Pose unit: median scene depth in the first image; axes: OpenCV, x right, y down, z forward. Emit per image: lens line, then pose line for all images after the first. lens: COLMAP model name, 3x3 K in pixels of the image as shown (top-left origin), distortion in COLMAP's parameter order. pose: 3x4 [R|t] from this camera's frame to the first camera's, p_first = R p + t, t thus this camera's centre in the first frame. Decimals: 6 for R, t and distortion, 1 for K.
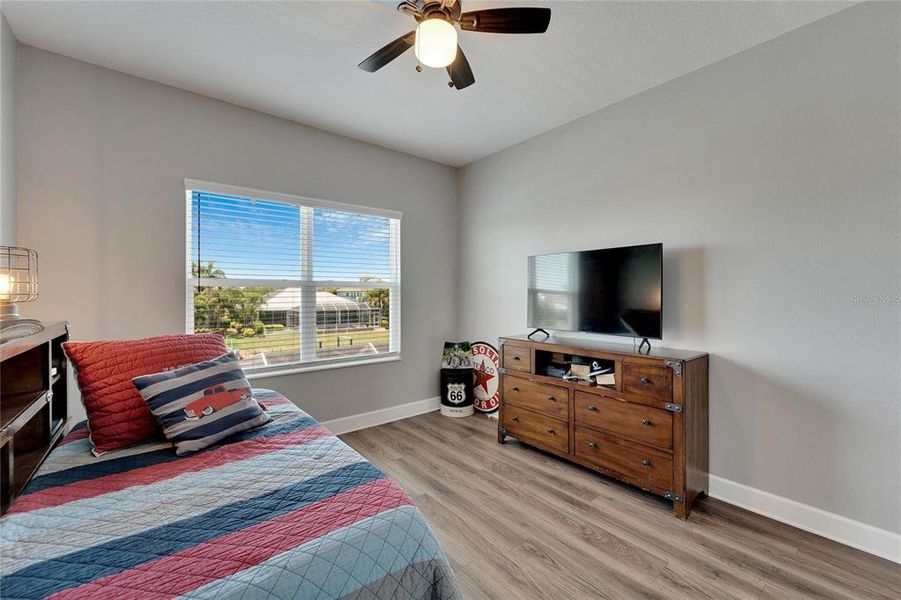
lens RADIAL K [[363.7, 0, 445.4], [0, 363.7, 297.2], [0, 0, 1]] dist [-0.001432, -0.000653]
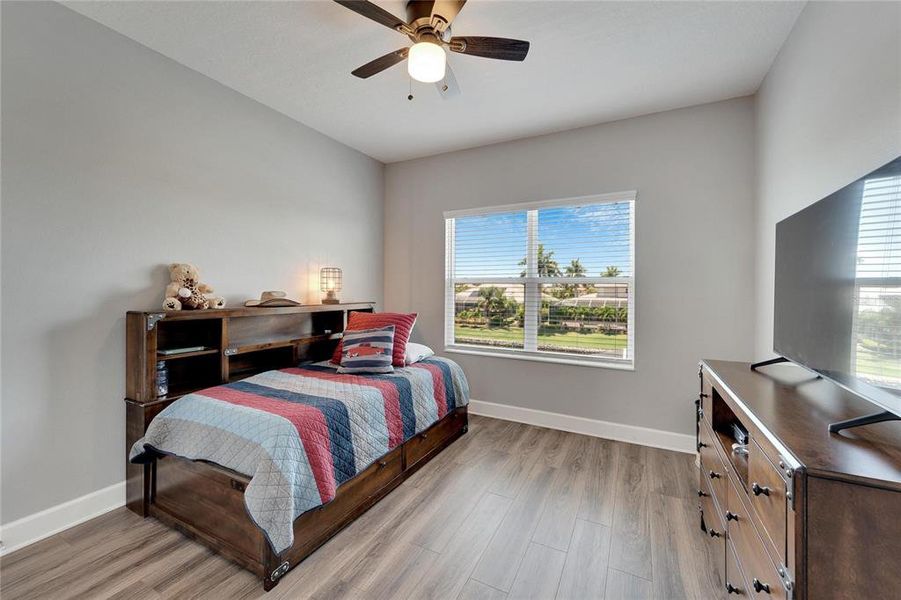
lens RADIAL K [[363.7, 0, 436.9], [0, 363.7, 286.5], [0, 0, 1]] dist [-0.001432, -0.000653]
pose [[0.406775, 0.000237, -0.913528, 0.516019], [-0.016954, 0.999830, -0.007290, -0.004591], [0.913371, 0.018454, 0.406710, 0.298437]]
